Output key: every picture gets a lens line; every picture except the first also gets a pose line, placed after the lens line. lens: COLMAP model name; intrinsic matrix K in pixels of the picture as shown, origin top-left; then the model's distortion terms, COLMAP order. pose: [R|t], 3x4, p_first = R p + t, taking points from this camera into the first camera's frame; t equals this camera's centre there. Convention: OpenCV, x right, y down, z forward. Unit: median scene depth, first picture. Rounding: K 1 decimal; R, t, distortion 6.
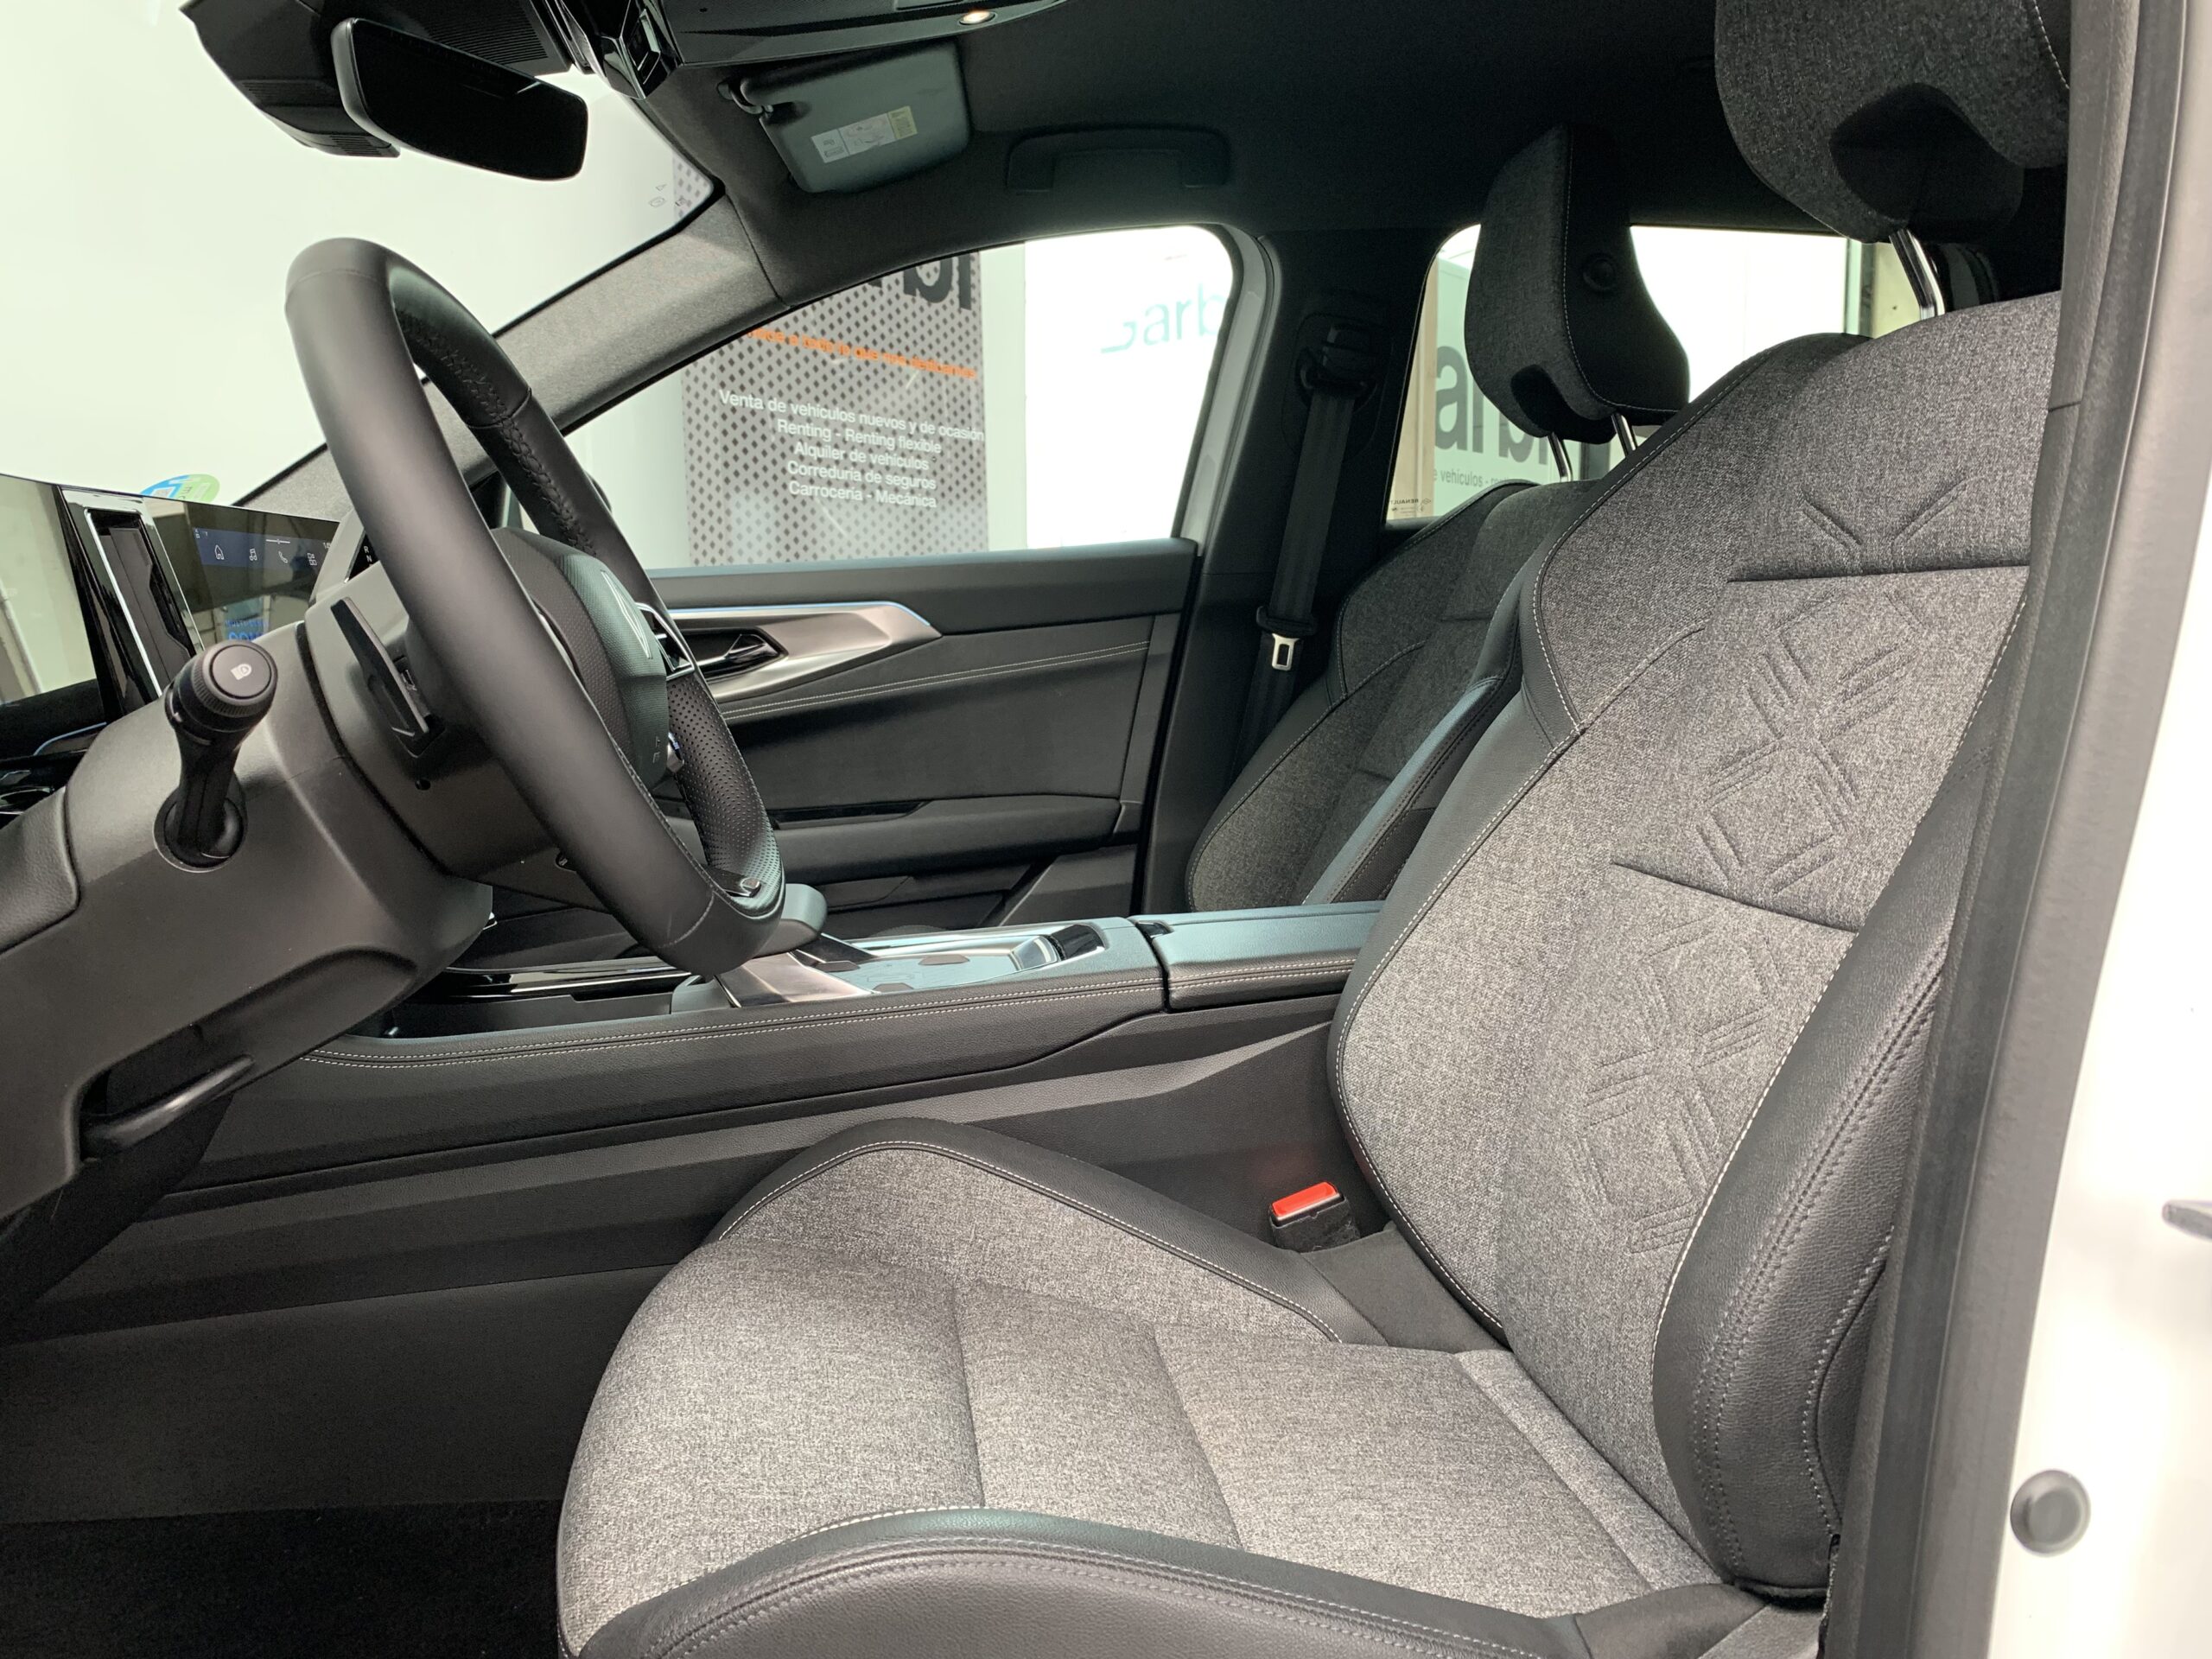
lens RADIAL K [[1646.2, 0, 1106.0], [0, 1646.2, 829.5], [0, 0, 1]] dist [0.068194, -0.074242]
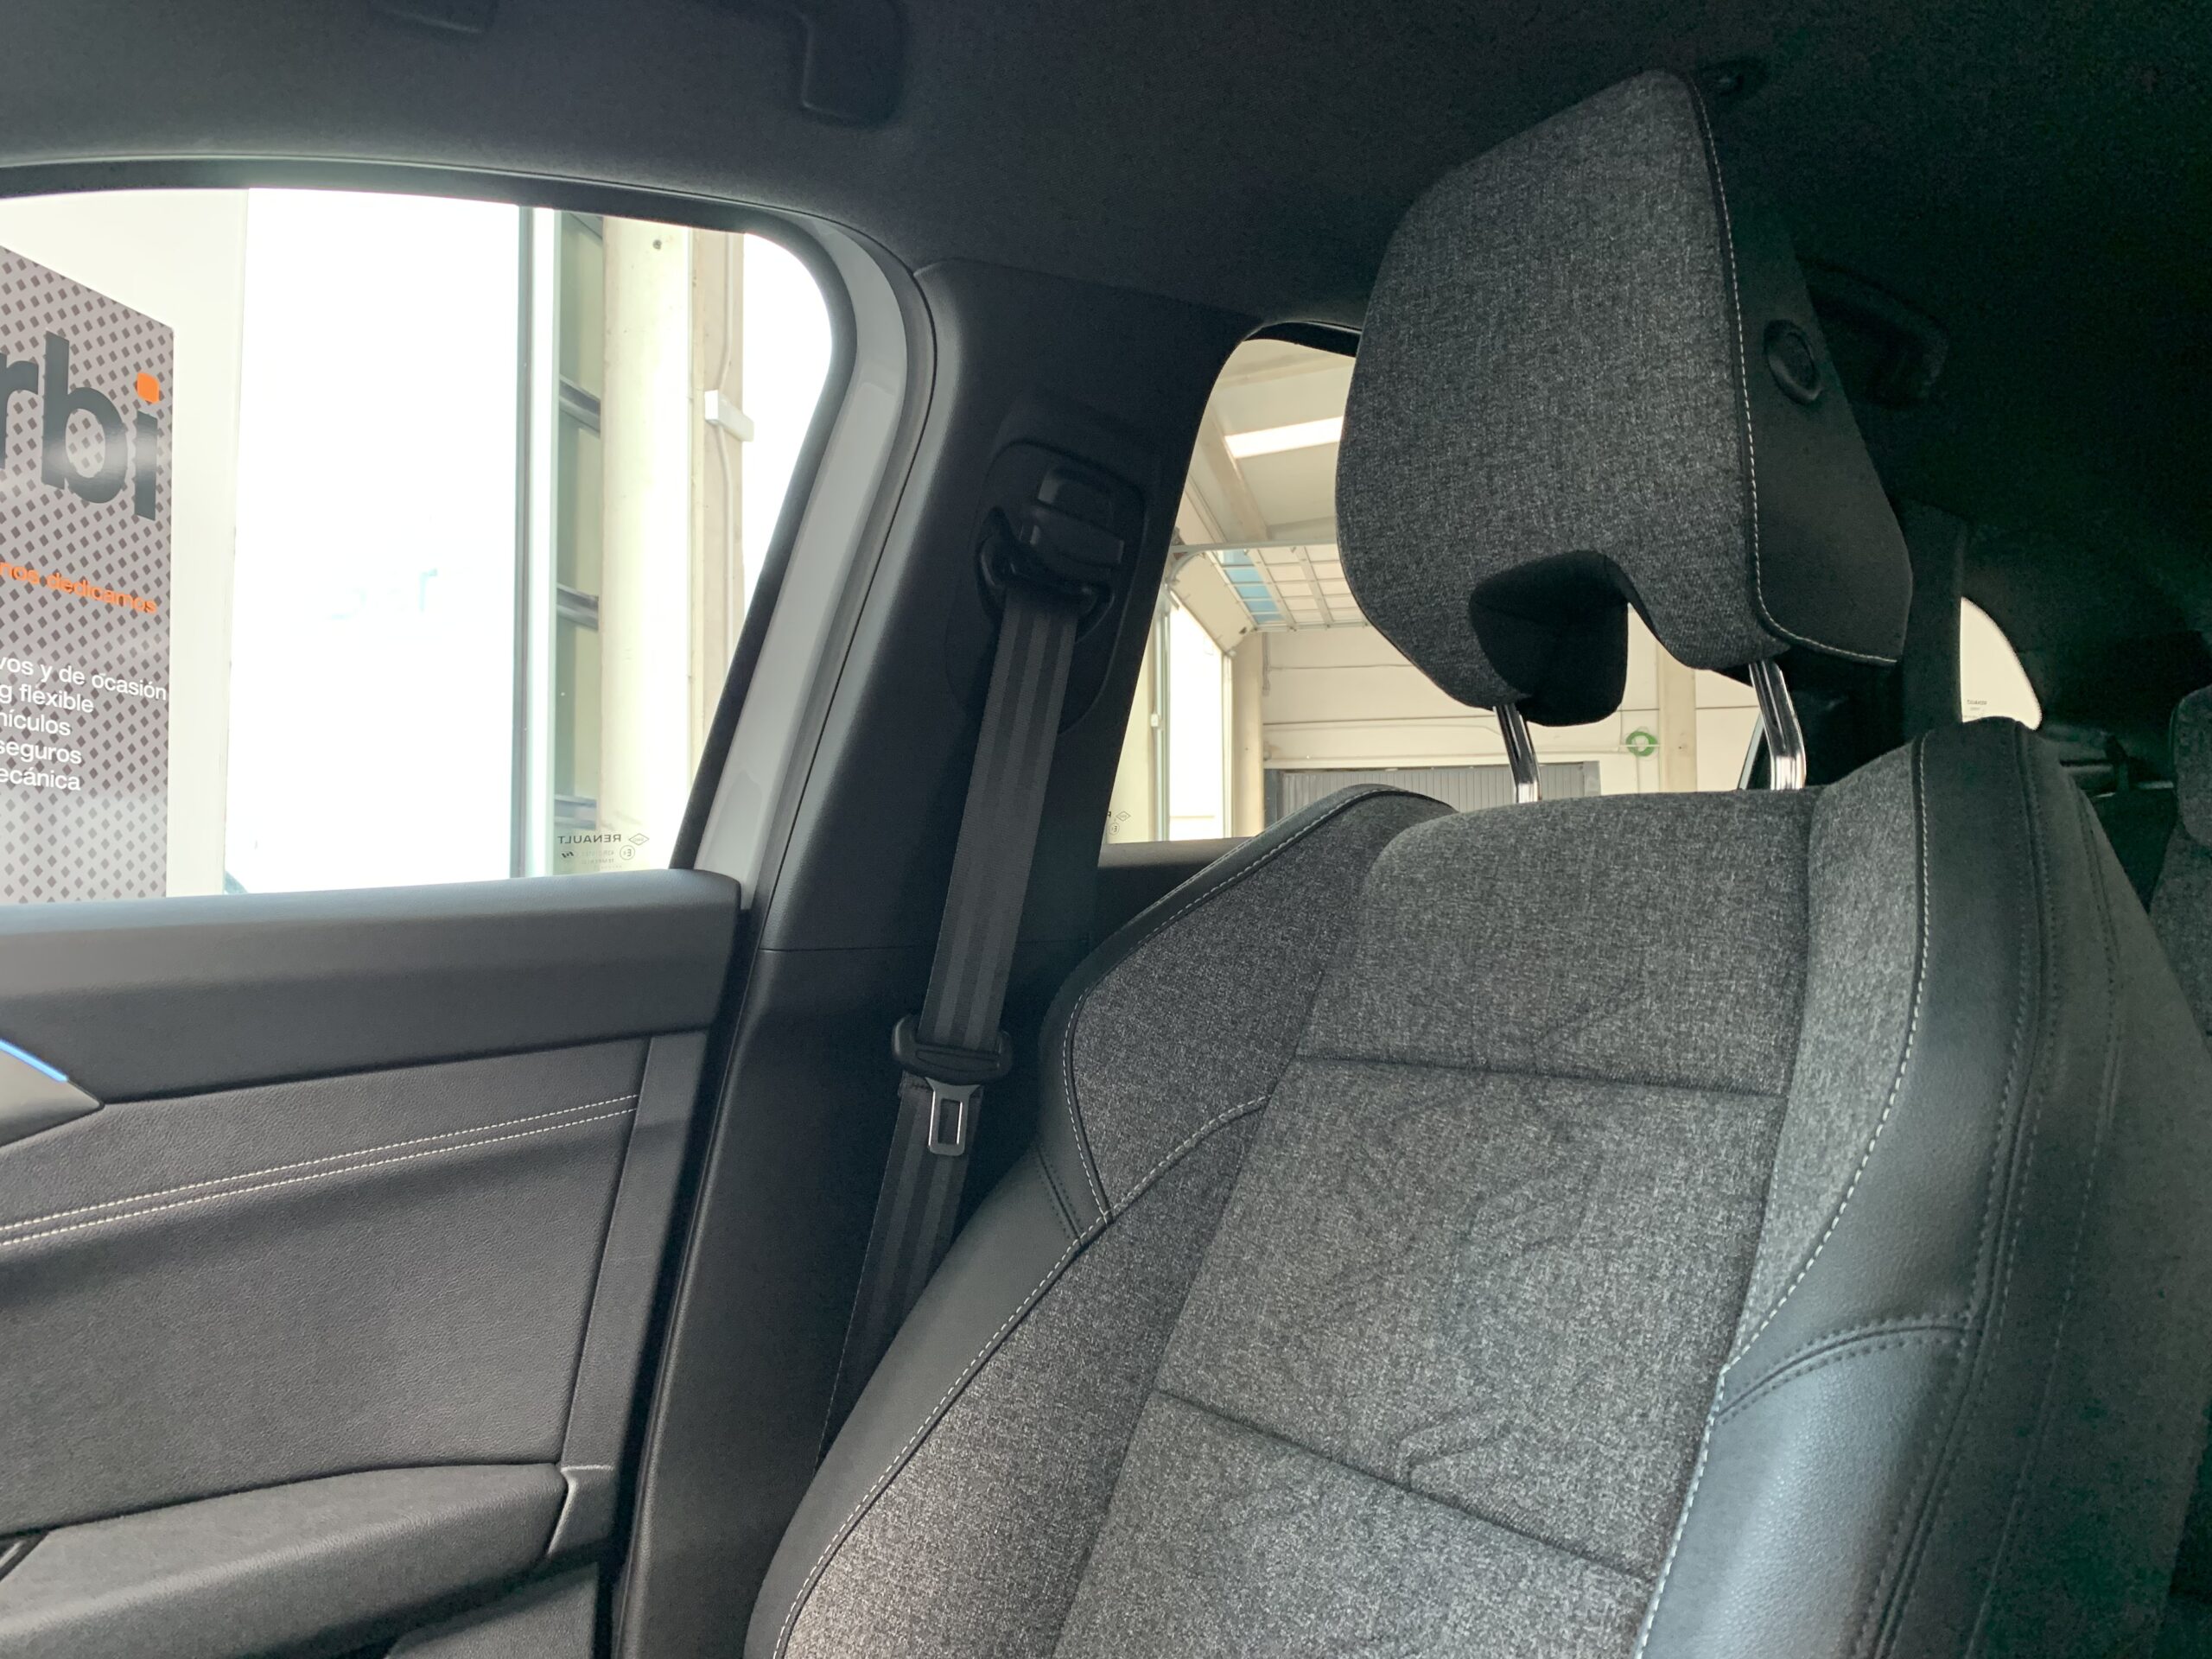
lens RADIAL K [[1646.2, 0, 1106.0], [0, 1646.2, 829.5], [0, 0, 1]] dist [0.068194, -0.074242]
pose [[0.898594, 0.029097, 0.437816, -0.059904], [0.050858, 0.984167, -0.169792, -0.102156], [-0.435824, 0.174841, 0.882886, 0.526075]]
